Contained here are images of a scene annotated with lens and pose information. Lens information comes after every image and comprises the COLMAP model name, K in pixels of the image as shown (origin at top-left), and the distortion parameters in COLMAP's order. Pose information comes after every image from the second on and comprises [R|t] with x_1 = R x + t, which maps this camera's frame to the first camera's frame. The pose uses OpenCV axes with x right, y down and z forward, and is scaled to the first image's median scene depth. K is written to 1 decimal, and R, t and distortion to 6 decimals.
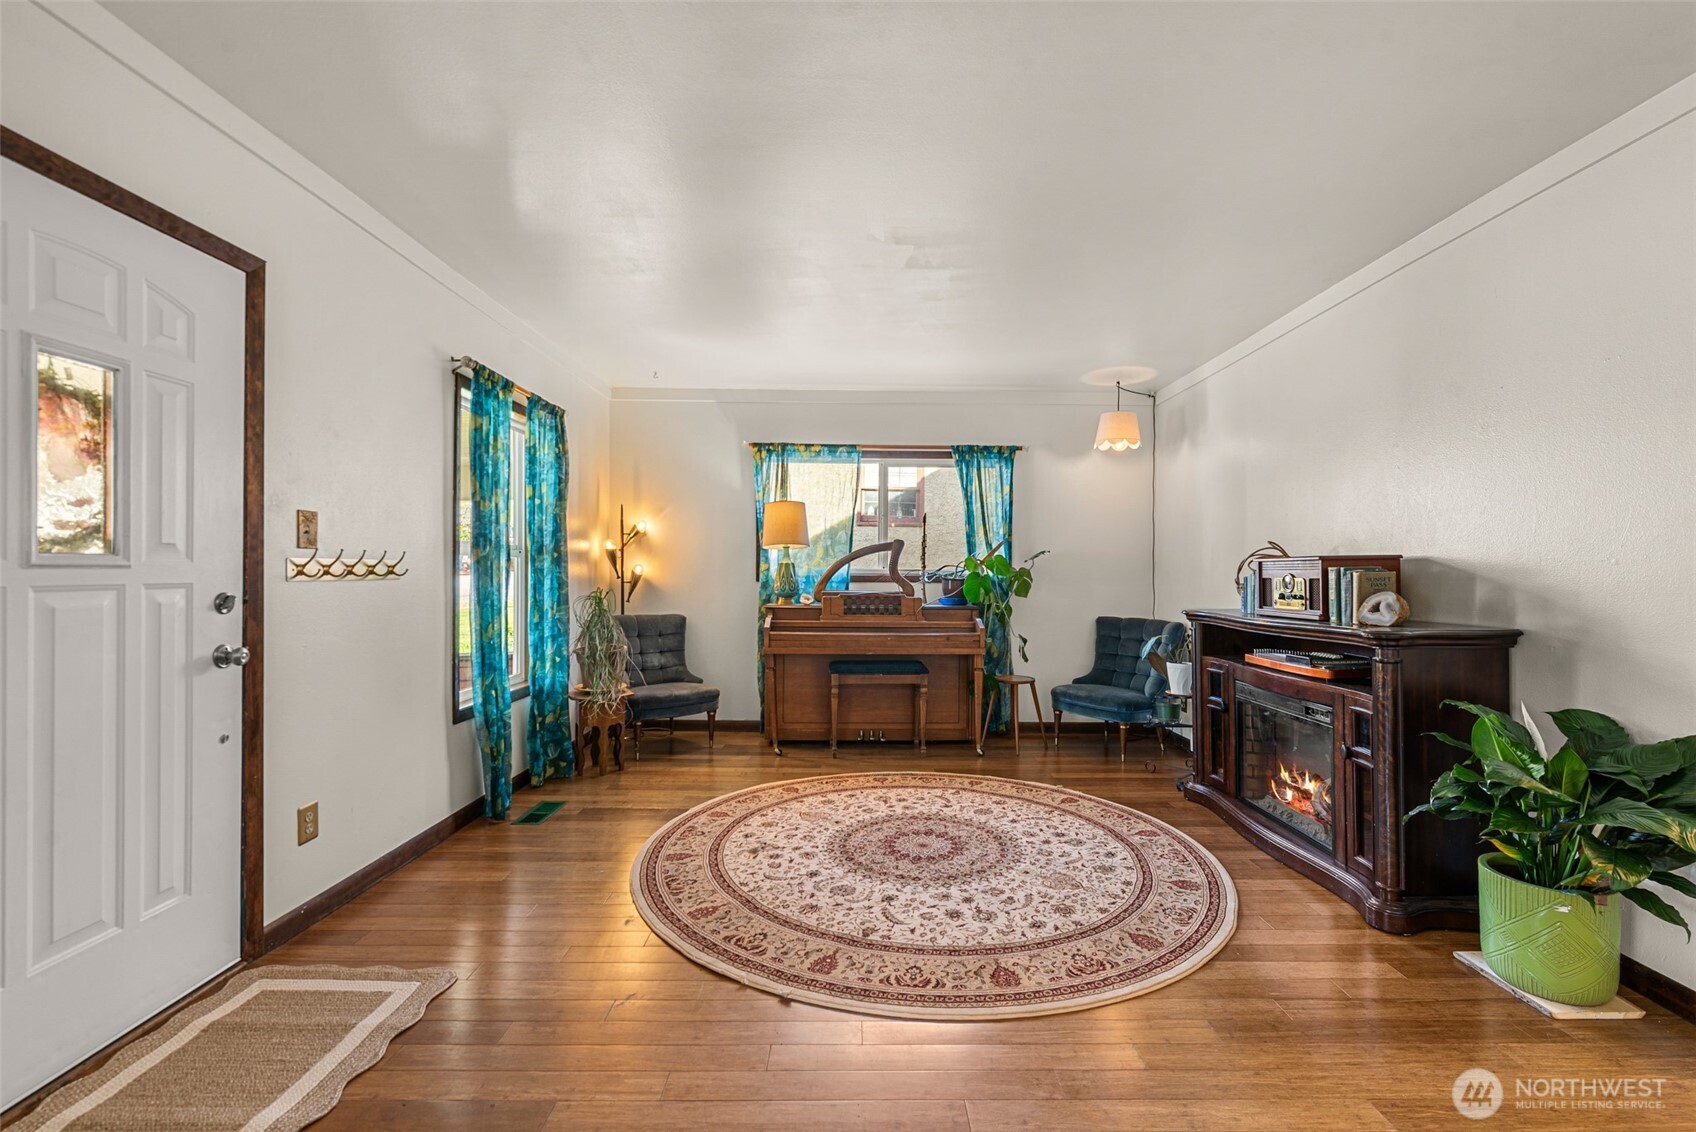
lens RADIAL K [[723.9, 0, 869.1], [0, 723.9, 570.9], [0, 0, 1]] dist [-0.001076, -0.000081]
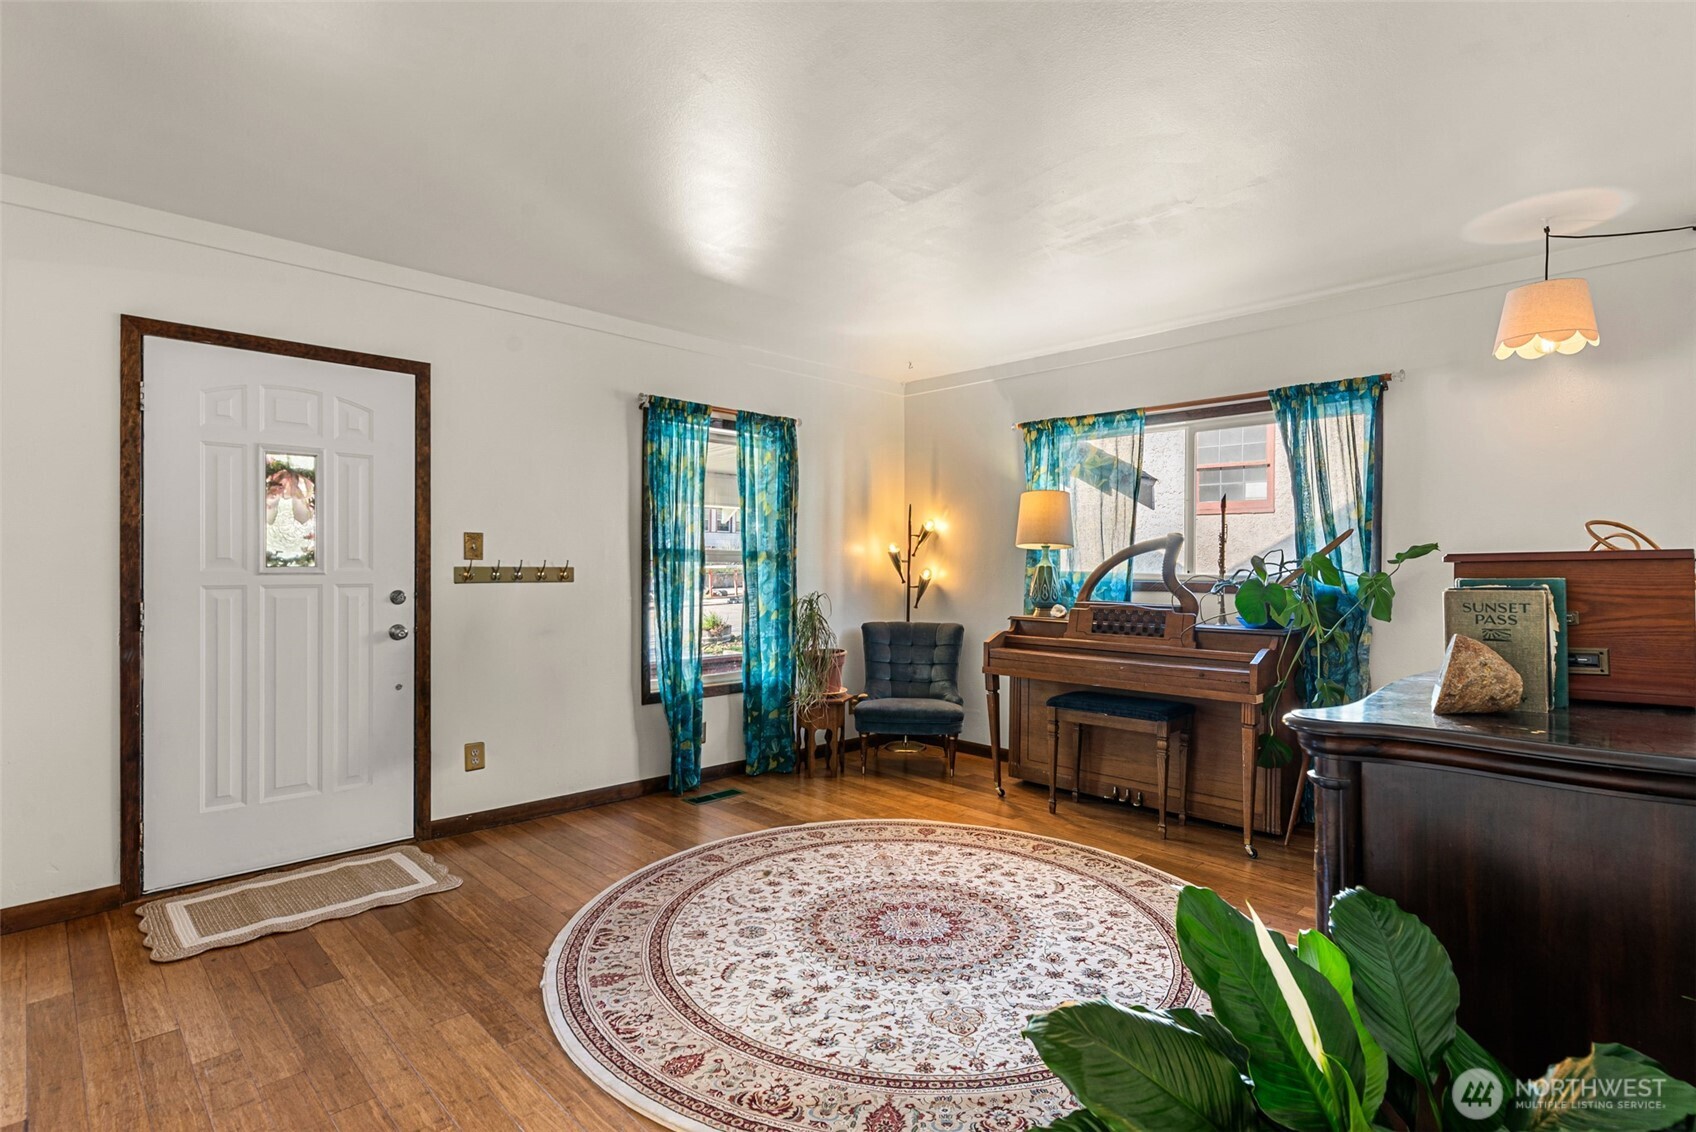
lens RADIAL K [[844.0, 0, 870.4], [0, 844.0, 572.2], [0, 0, 1]] dist [0.003159, 0.000290]
pose [[0.696005, 0.003651, -0.718028, 0.651557], [-0.002331, 0.999993, 0.002825, -0.009386], [0.718034, -0.000292, 0.696008, 0.294057]]
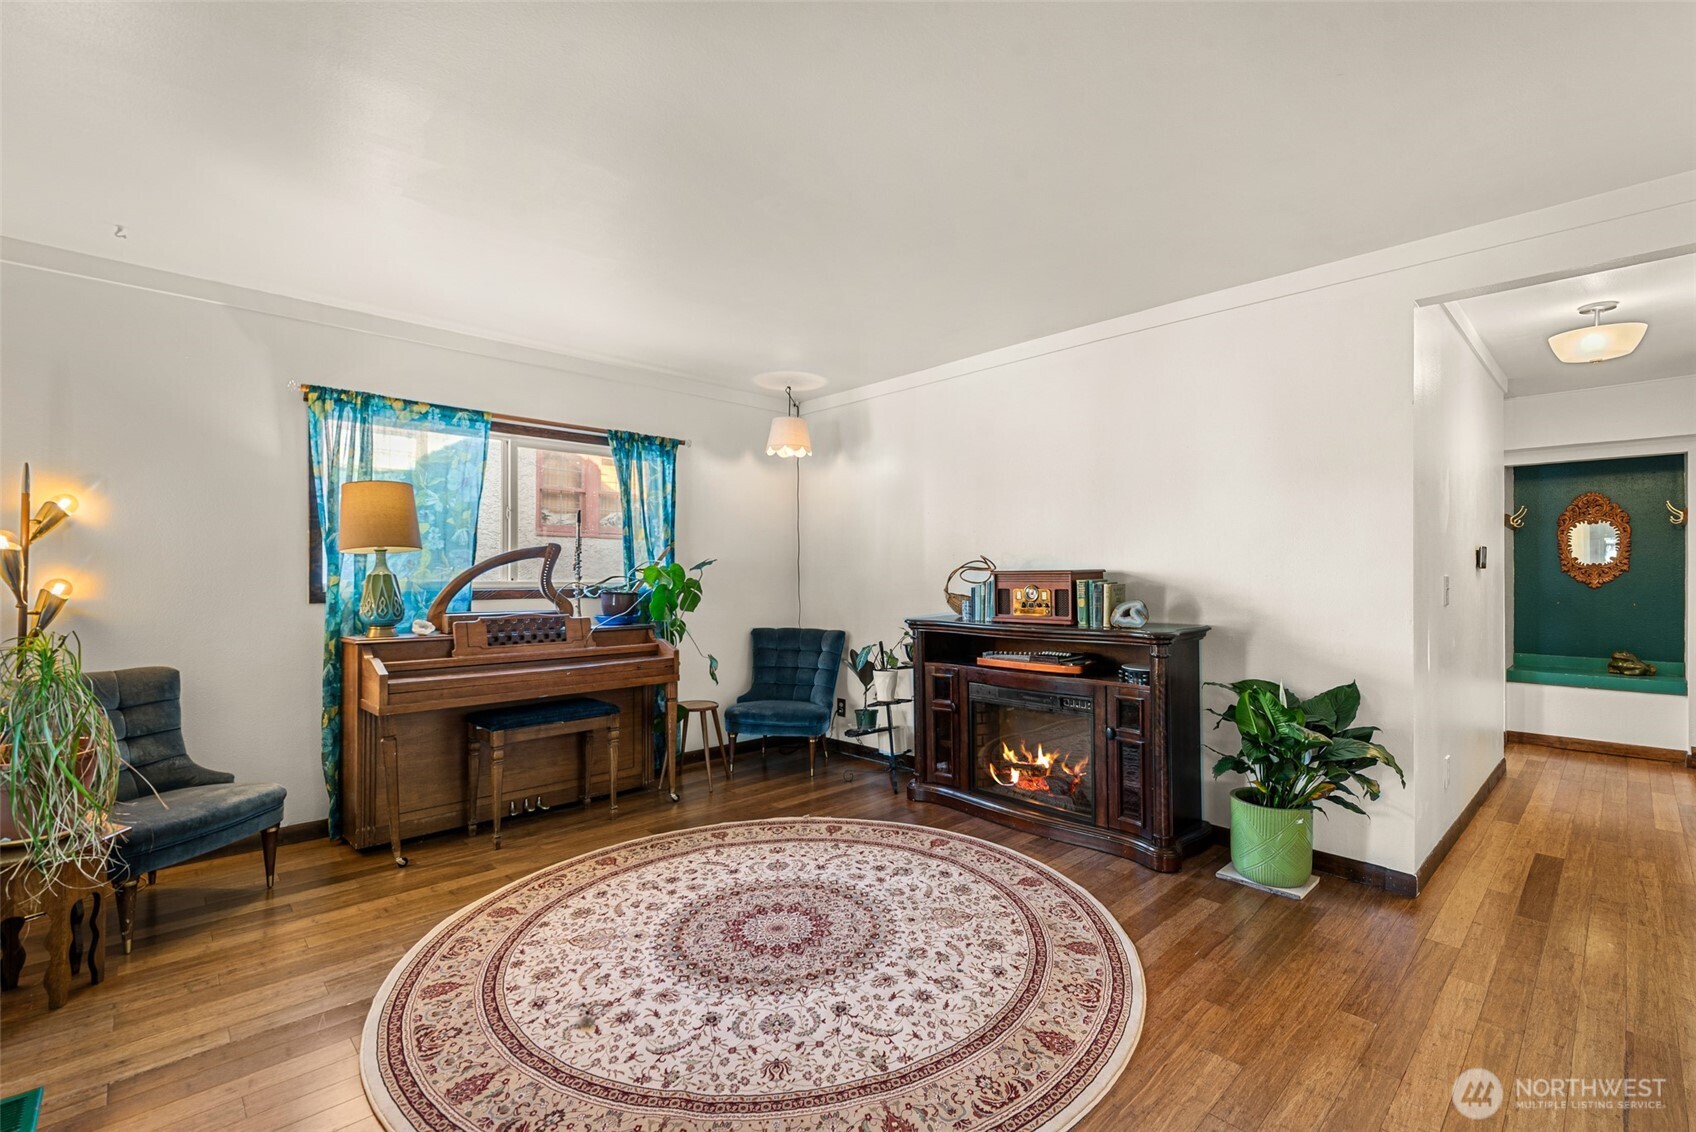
lens RADIAL K [[737.3, 0, 861.1], [0, 737.3, 573.5], [0, 0, 1]] dist [-0.000204, -0.000933]
pose [[0.729482, -0.004911, 0.683982, -0.386021], [0.005157, 0.999985, 0.001680, -0.016596], [-0.683981, 0.002302, 0.729497, 0.308274]]
